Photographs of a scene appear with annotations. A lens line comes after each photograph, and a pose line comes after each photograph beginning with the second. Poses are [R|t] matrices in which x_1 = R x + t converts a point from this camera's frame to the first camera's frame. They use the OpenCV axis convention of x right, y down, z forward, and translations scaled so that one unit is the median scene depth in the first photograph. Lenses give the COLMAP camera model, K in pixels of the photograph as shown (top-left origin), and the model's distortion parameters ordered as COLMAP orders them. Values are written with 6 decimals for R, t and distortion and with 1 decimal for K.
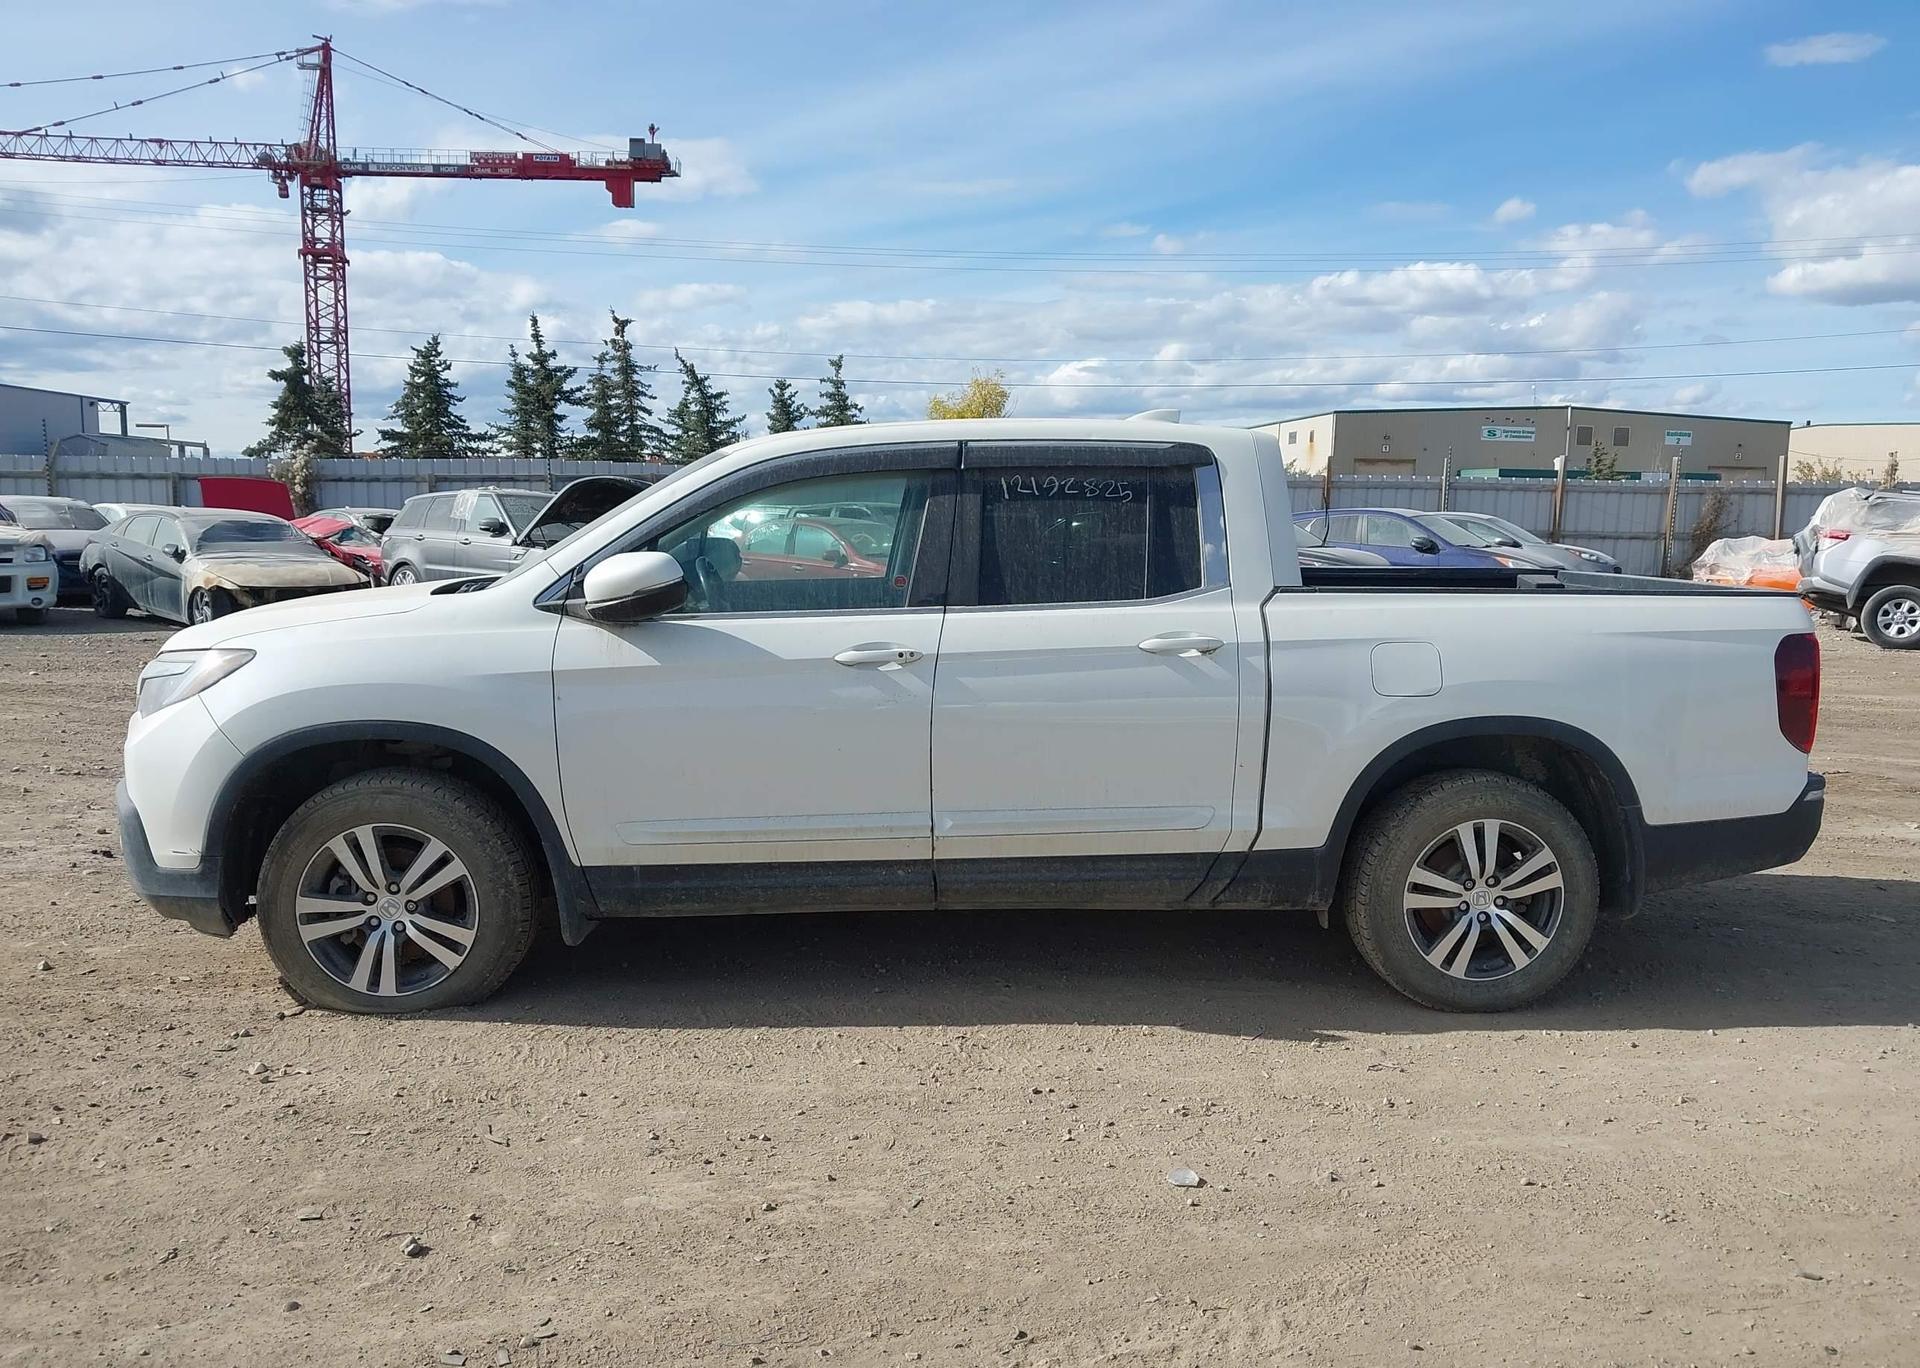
lens RADIAL K [[1527.3, 0, 1006.2], [0, 1527.3, 673.9], [0, 0, 1]] dist [0.020488, -0.037734]
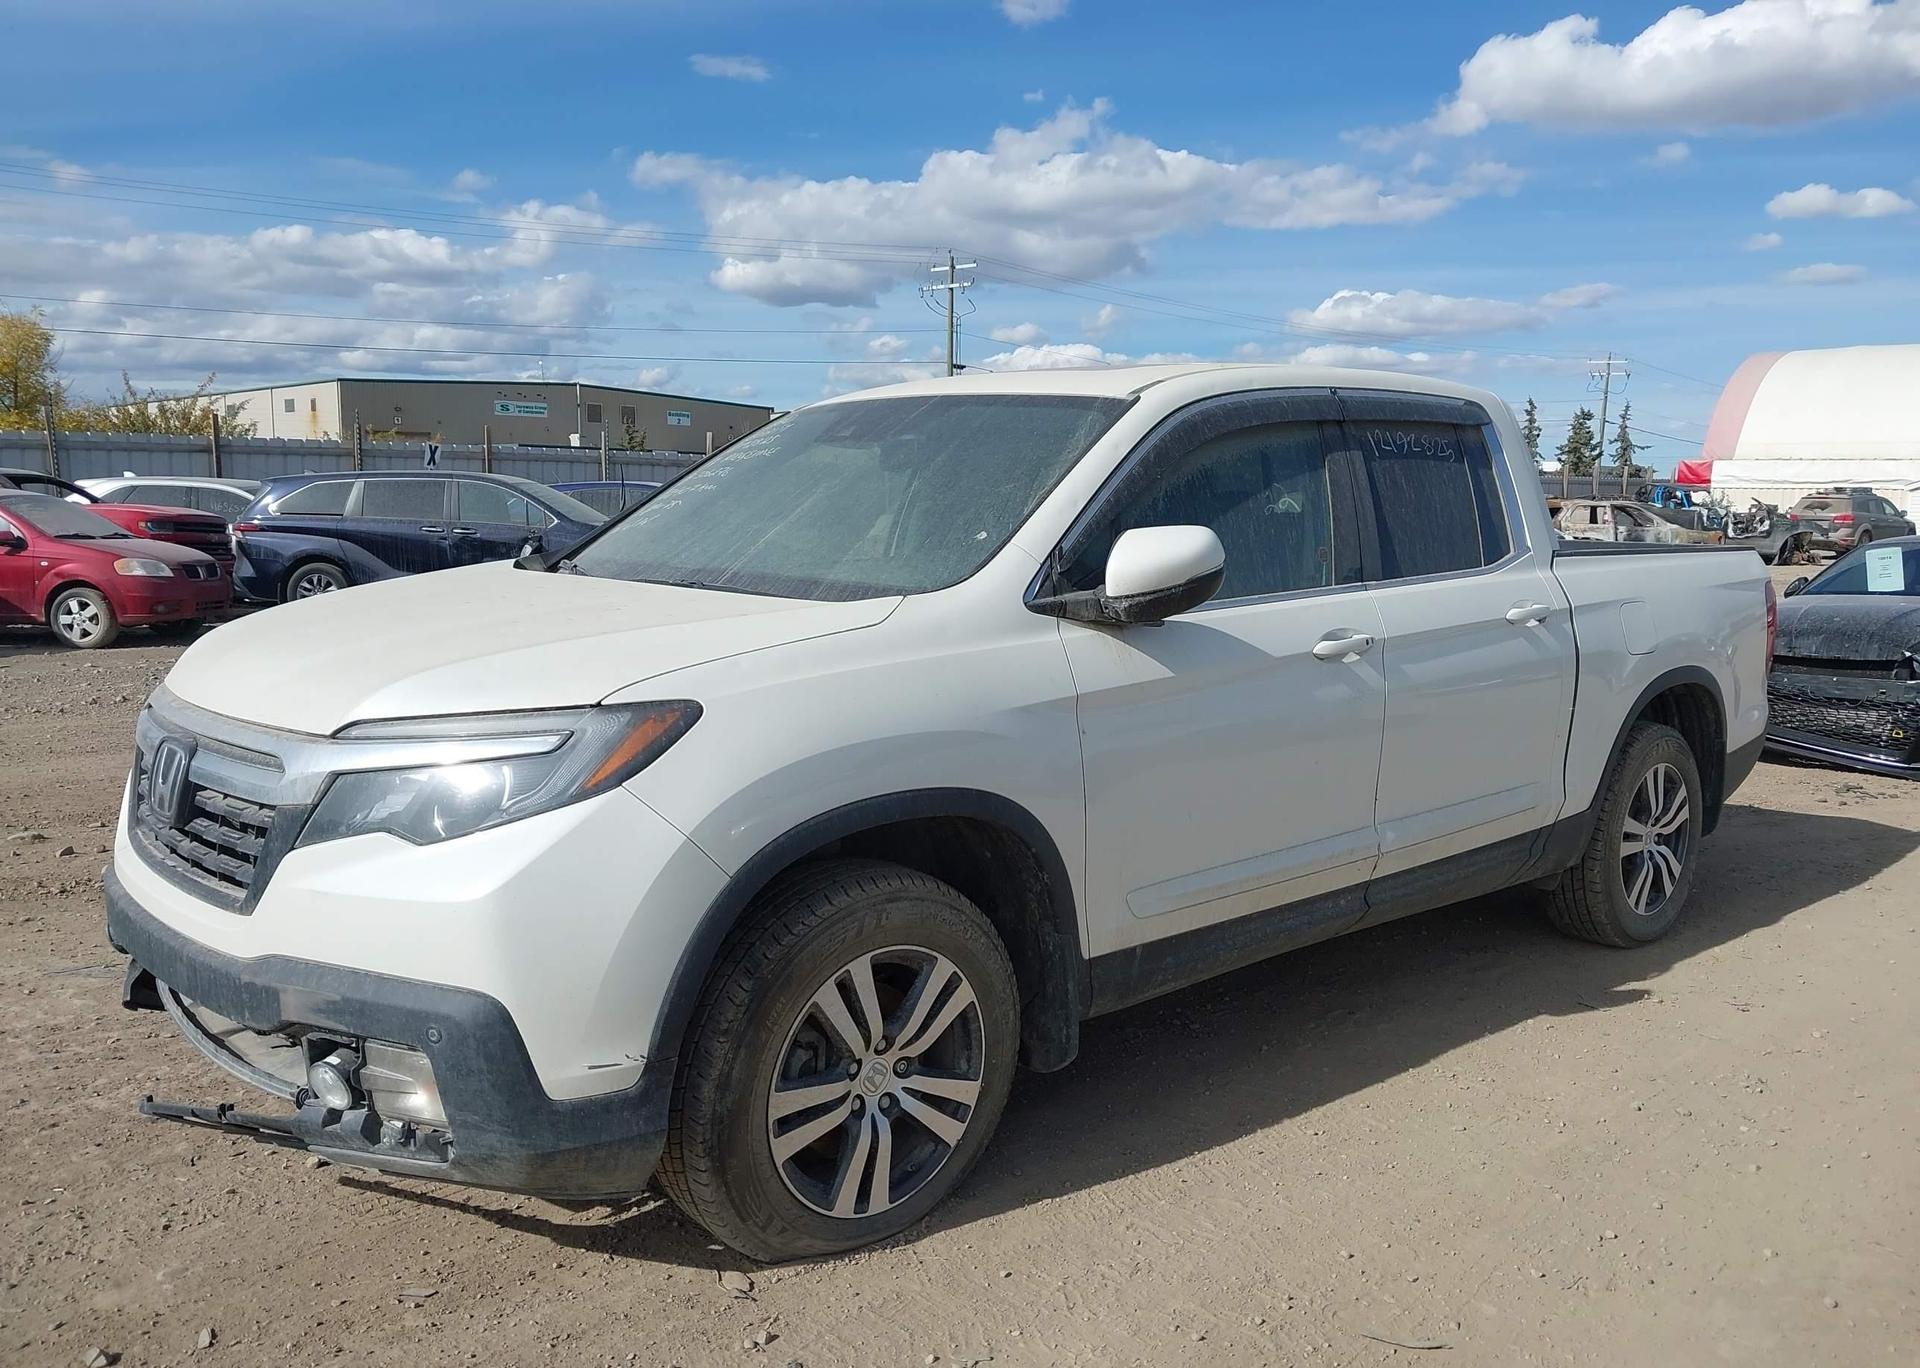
lens RADIAL K [[1524.7, 0, 977.6], [0, 1524.7, 684.8], [0, 0, 1]] dist [0.034881, -0.041862]
pose [[0.803643, -0.078169, 0.589955, -0.159116], [0.064800, 0.996936, 0.043822, -0.008578], [-0.591573, 0.003011, 0.806246, 0.096035]]
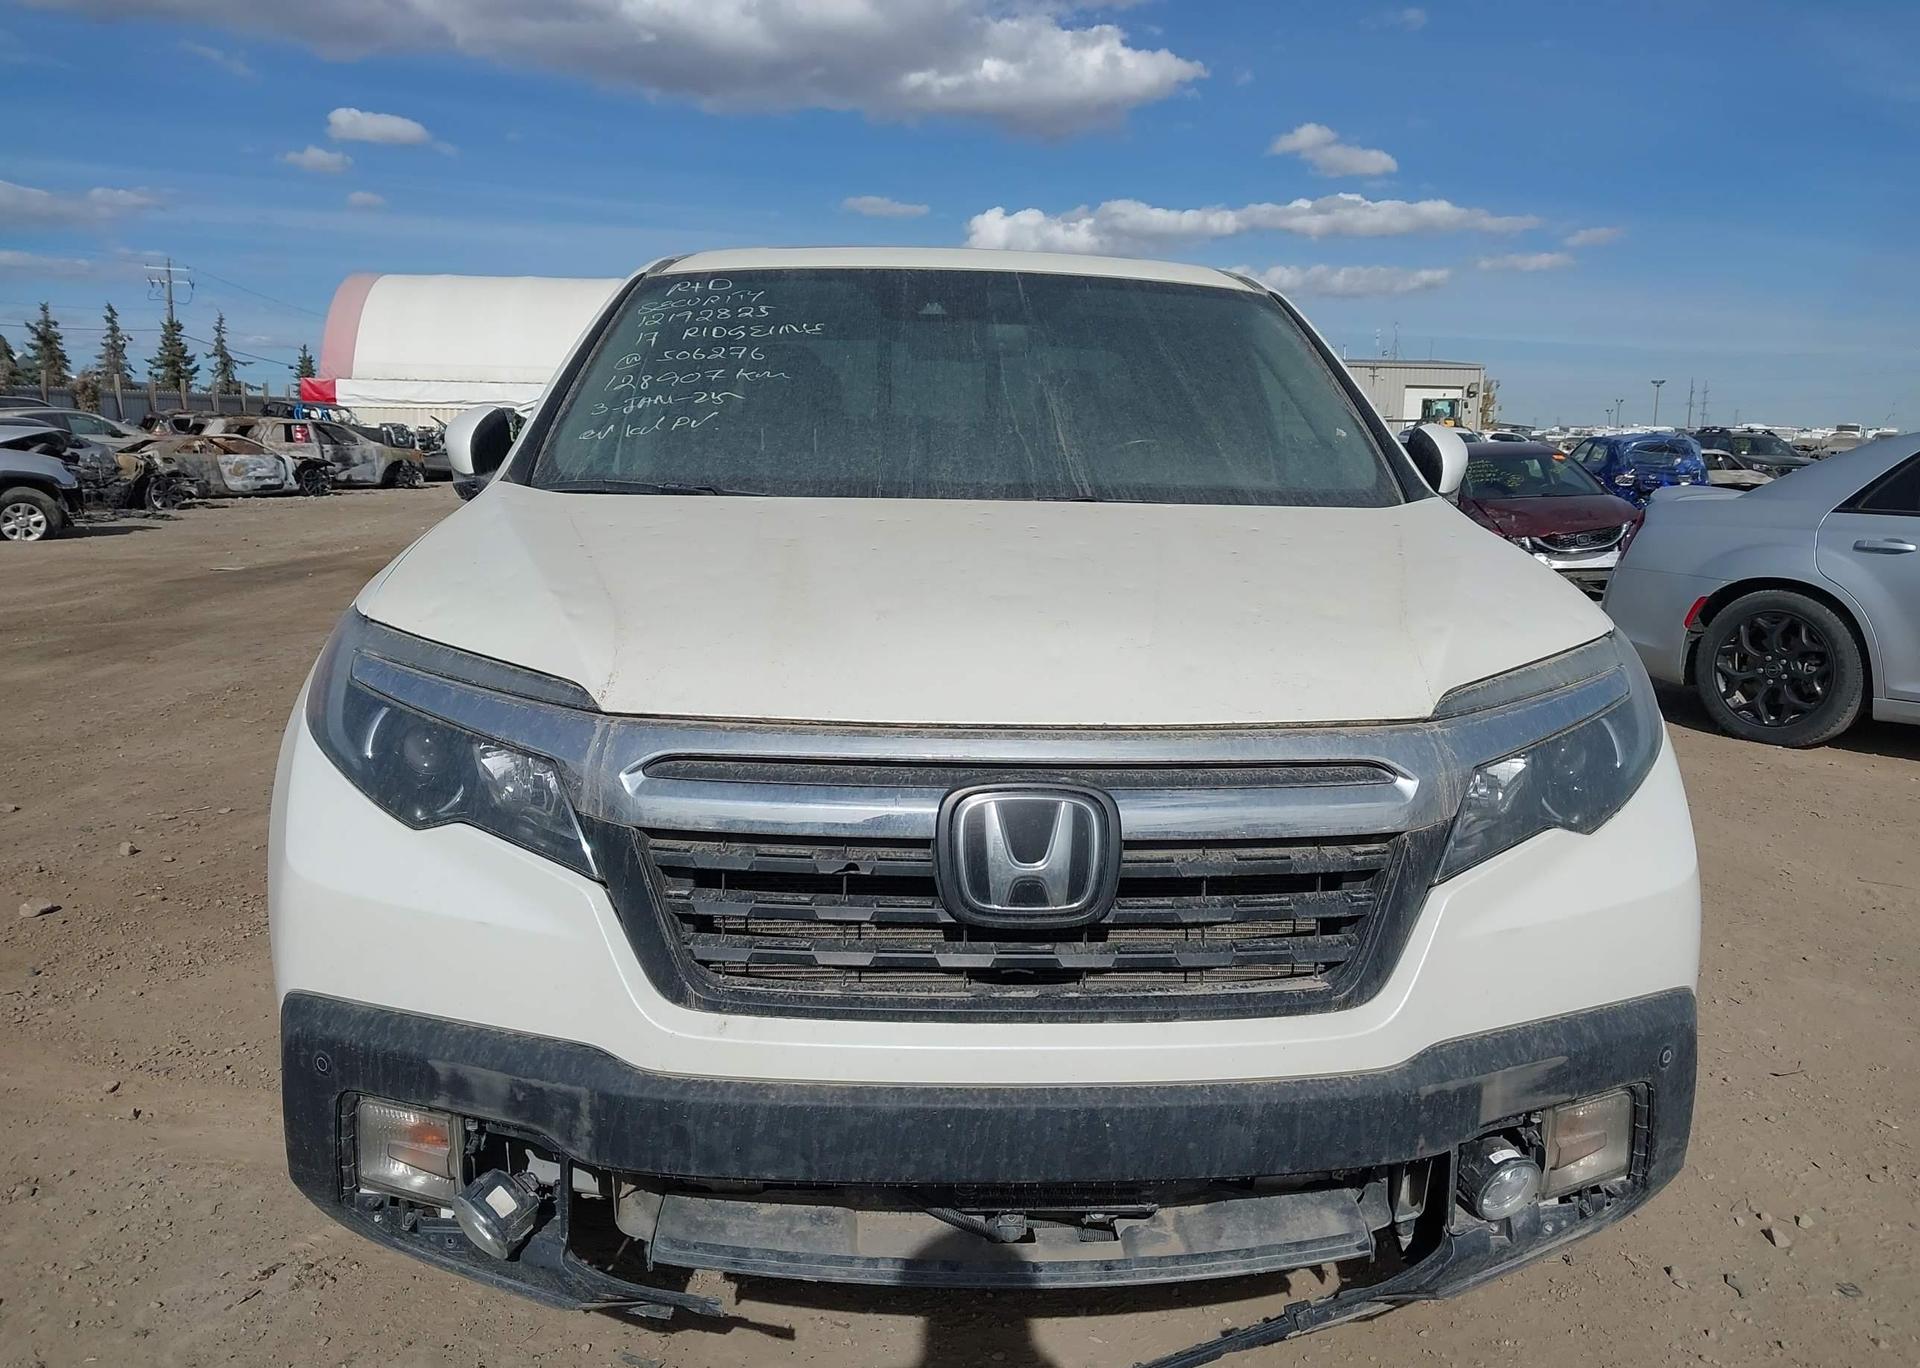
lens RADIAL K [[1524.7, 0, 973.7], [0, 1524.7, 702.8], [0, 0, 1]] dist [0.034881, -0.041862]
pose [[0.039240, -0.186921, 0.981591, -0.215017], [0.097127, 0.978409, 0.182432, -0.021697], [-0.994498, 0.088181, 0.056548, 0.251405]]
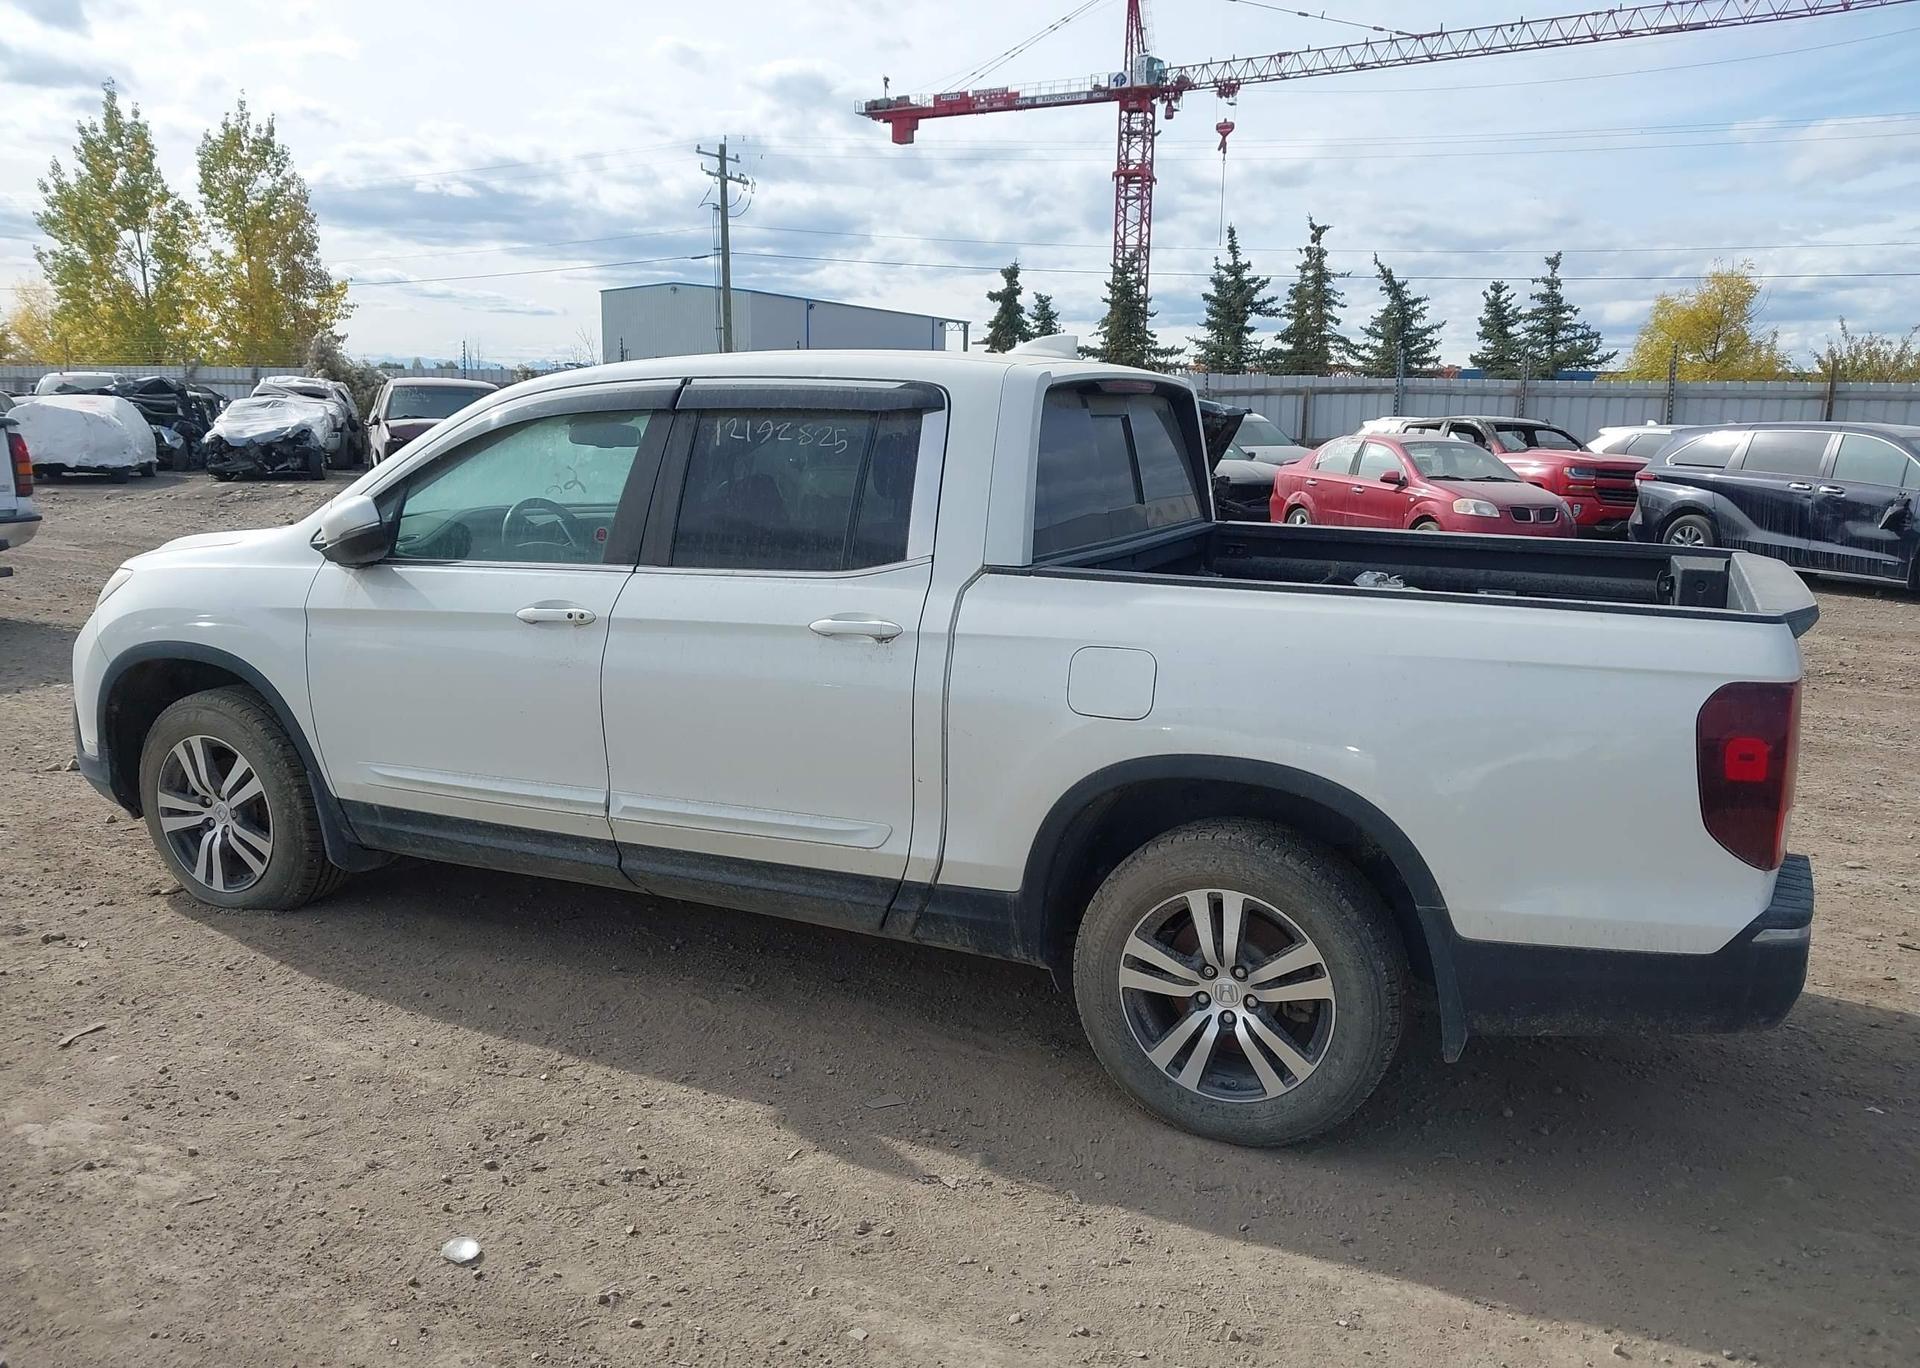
lens RADIAL K [[1524.7, 0, 961.6], [0, 1524.7, 694.6], [0, 0, 1]] dist [0.034881, -0.041862]
pose [[0.864110, 0.096903, -0.493886, 0.128023], [-0.061612, 0.994276, 0.087284, -0.013004], [0.499517, -0.044994, 0.865135, 0.067692]]
